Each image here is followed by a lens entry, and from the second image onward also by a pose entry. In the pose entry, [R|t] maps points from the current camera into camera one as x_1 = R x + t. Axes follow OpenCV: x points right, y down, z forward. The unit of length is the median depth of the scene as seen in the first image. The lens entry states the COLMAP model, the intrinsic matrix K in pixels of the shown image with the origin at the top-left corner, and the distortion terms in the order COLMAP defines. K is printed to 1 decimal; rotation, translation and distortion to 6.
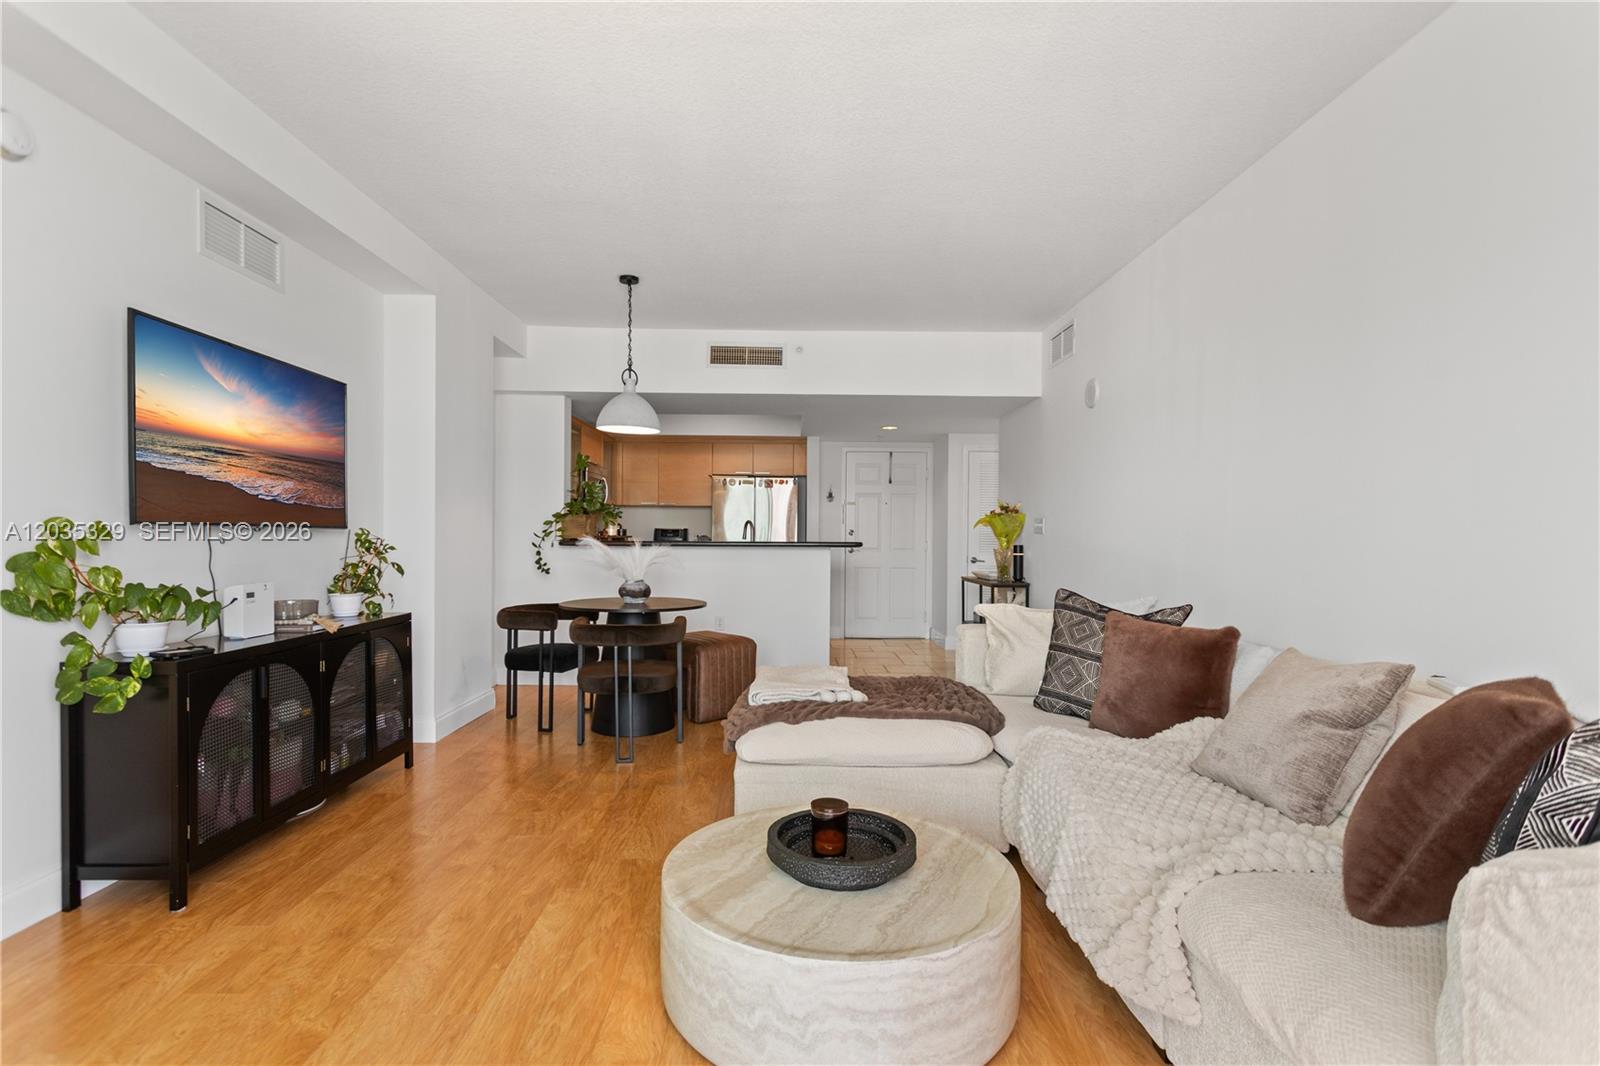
lens RADIAL K [[756.1, 0, 808.4], [0, 756.1, 527.0], [0, 0, 1]] dist [0.001858, -0.000158]
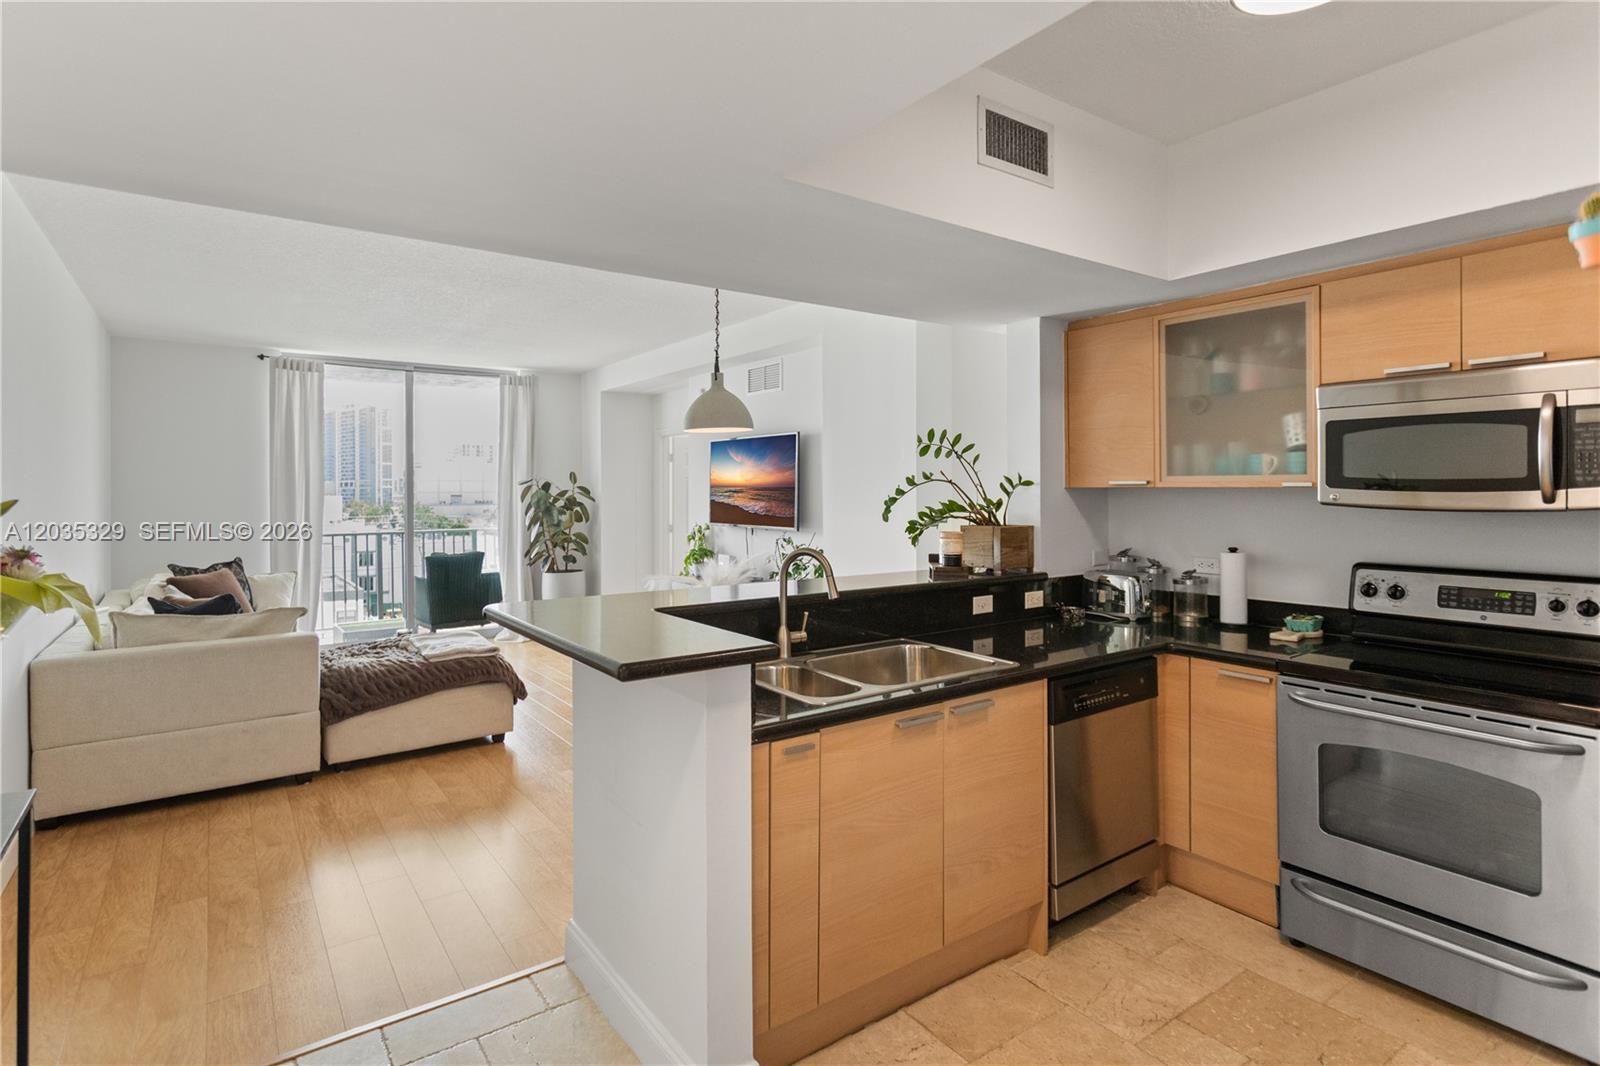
lens RADIAL K [[801.6, 0, 765.4], [0, 801.6, 490.4], [0, 0, 1]] dist [-0.001230, 0.000138]
pose [[-0.831641, -0.004232, -0.555298, 0.375967], [-0.005980, 0.999981, 0.001334, -0.092984], [0.555282, 0.004430, -0.831651, 2.657022]]
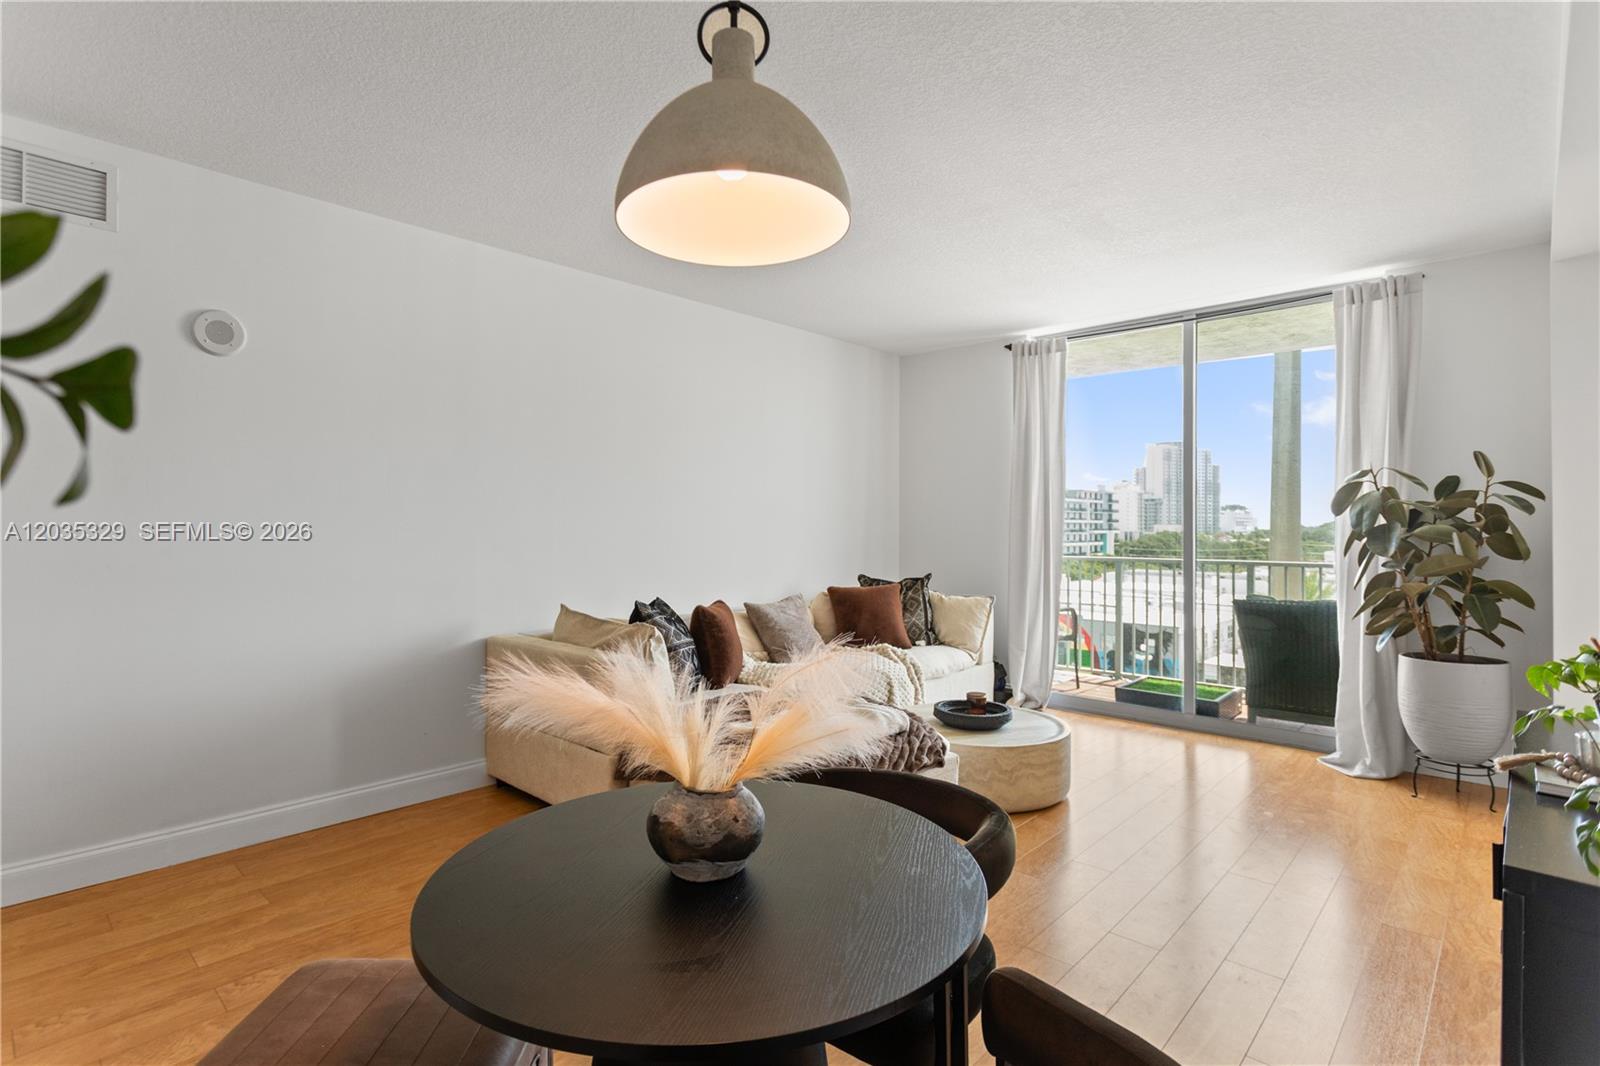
lens RADIAL K [[776.3, 0, 795.3], [0, 776.3, 525.8], [0, 0, 1]] dist [0.001252, 0.000382]
pose [[-0.721053, -0.009227, 0.692819, -0.645658], [-0.001956, 0.999934, 0.011282, -0.042383], [-0.692877, 0.006780, -0.721024, 1.707927]]
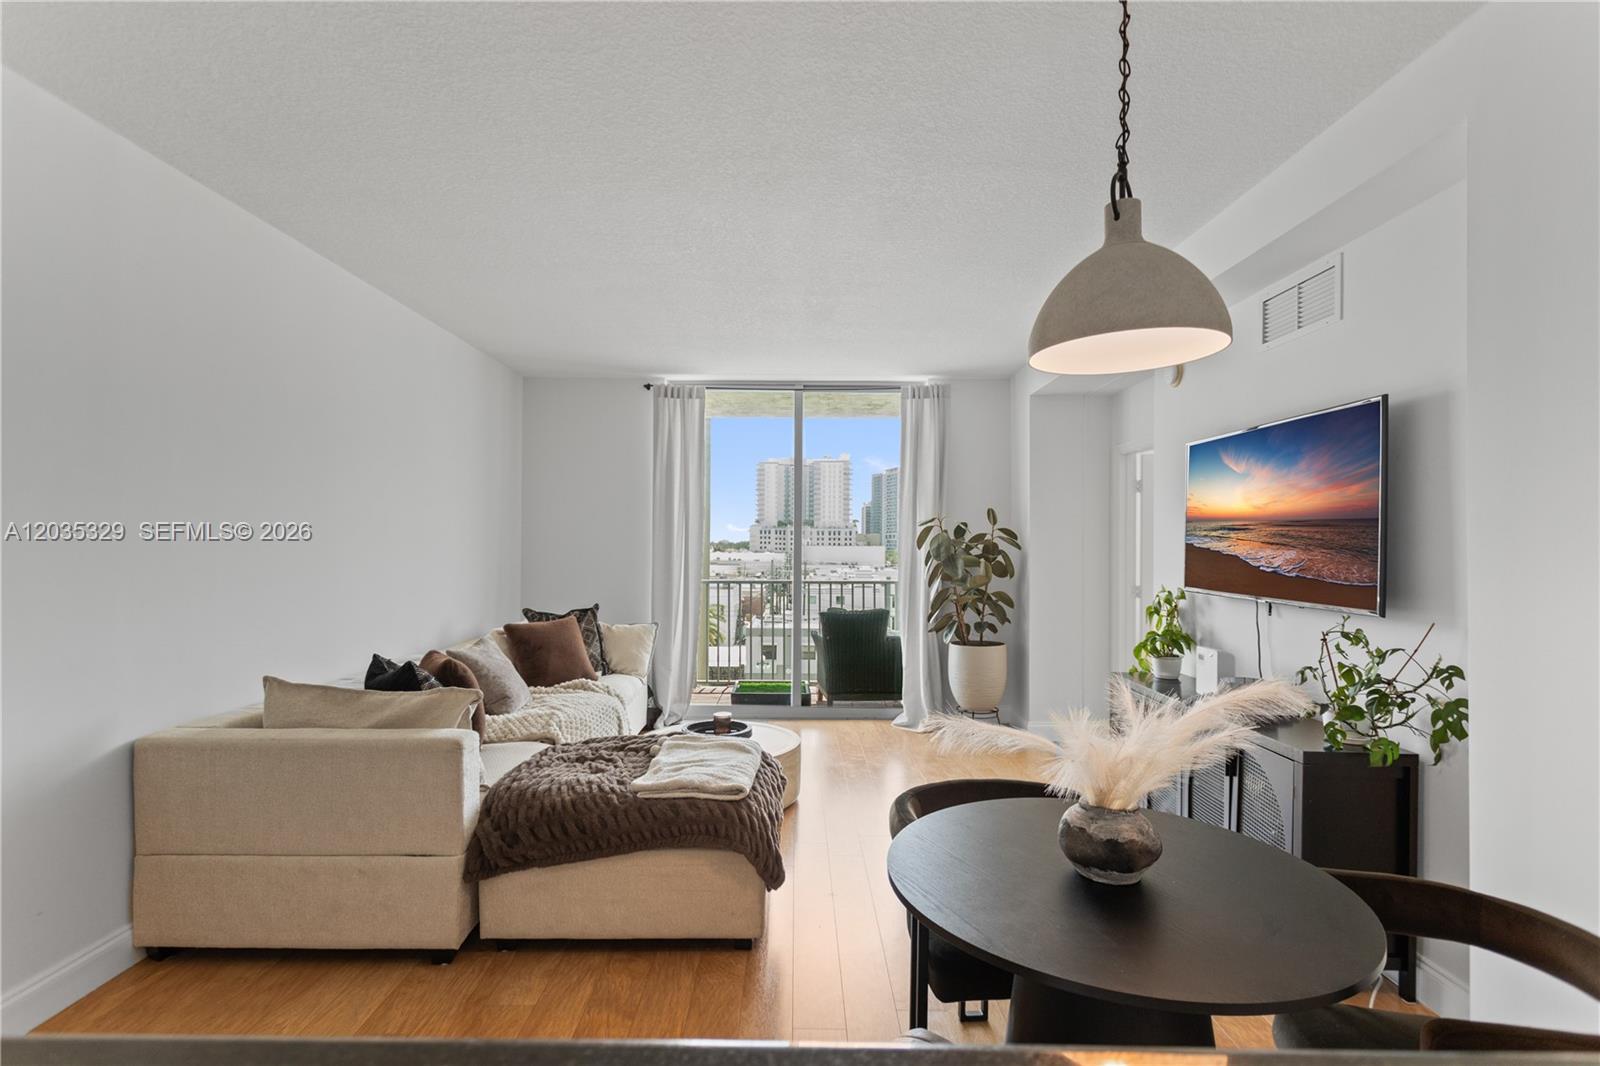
lens RADIAL K [[766.1, 0, 794.2], [0, 766.1, 536.7], [0, 0, 1]] dist [0.004841, 0.000078]
pose [[-0.999750, -0.012125, 0.018763, -0.123511], [-0.012153, 0.999925, -0.001408, -0.070155], [-0.018745, -0.001636, -0.999823, 1.961135]]
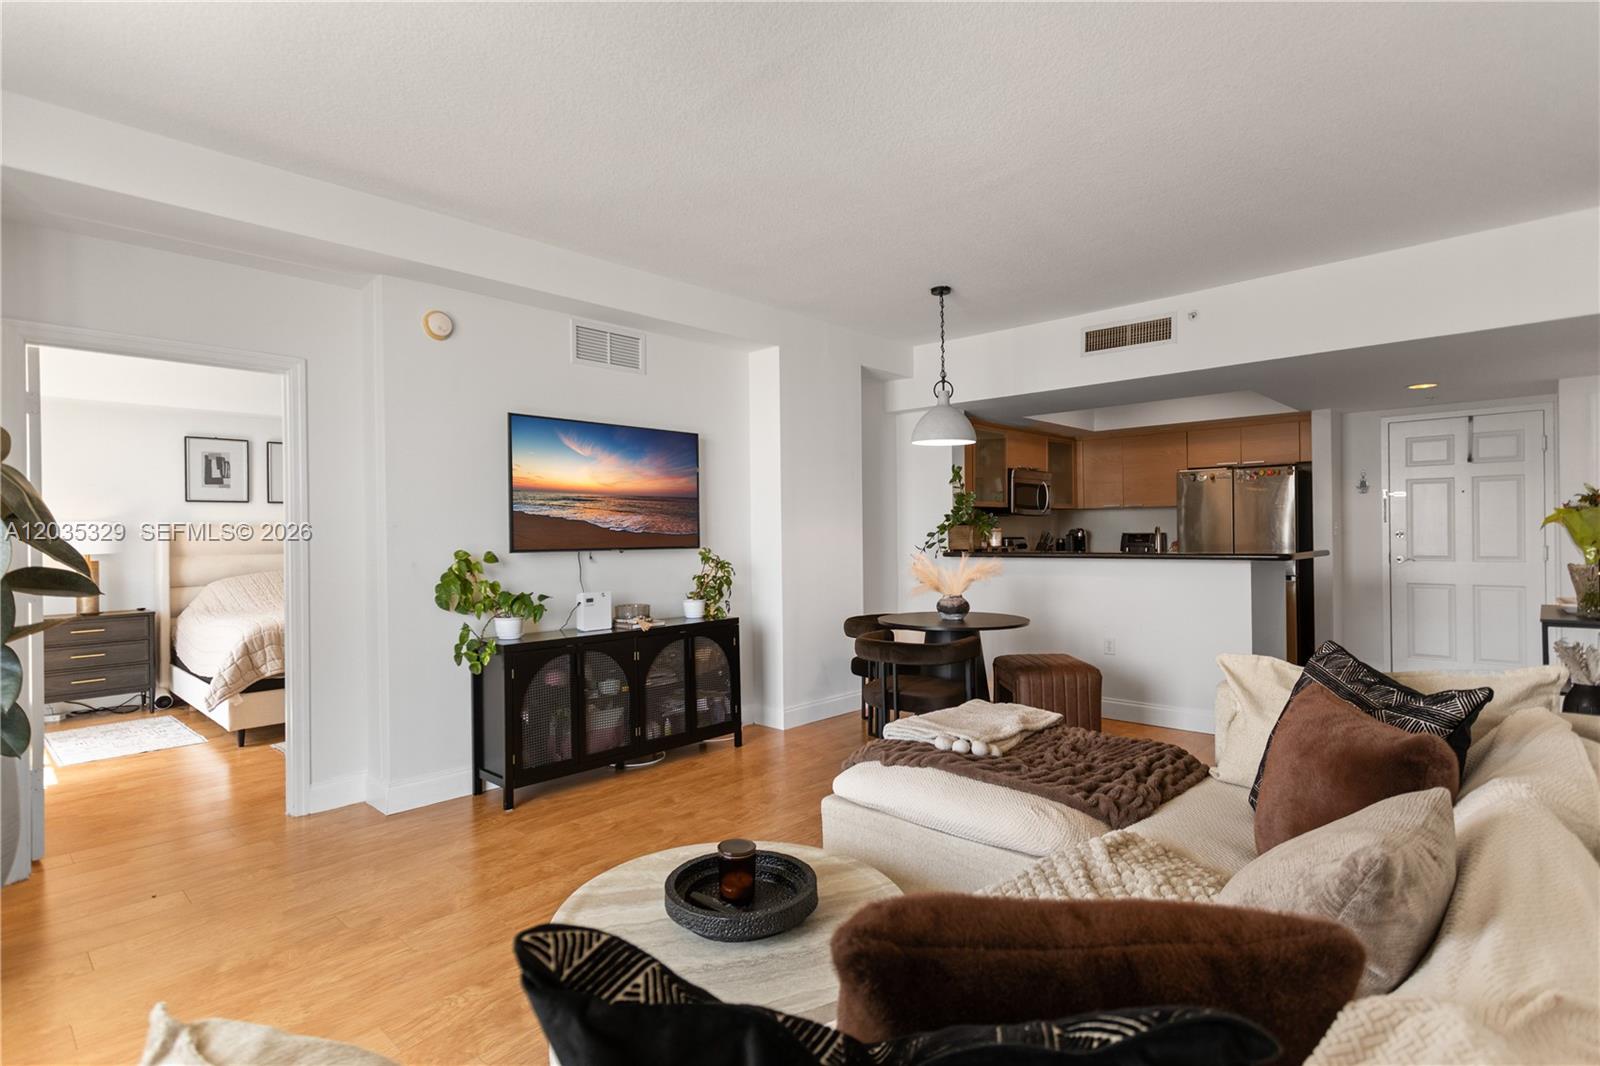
lens RADIAL K [[783.2, 0, 795.2], [0, 783.2, 515.1], [0, 0, 1]] dist [0.001913, -0.000165]
pose [[0.721545, -0.032043, -0.691626, 0.491514], [0.023499, 0.999486, -0.021791, -0.024660], [0.691969, -0.000529, 0.721927, 0.194822]]
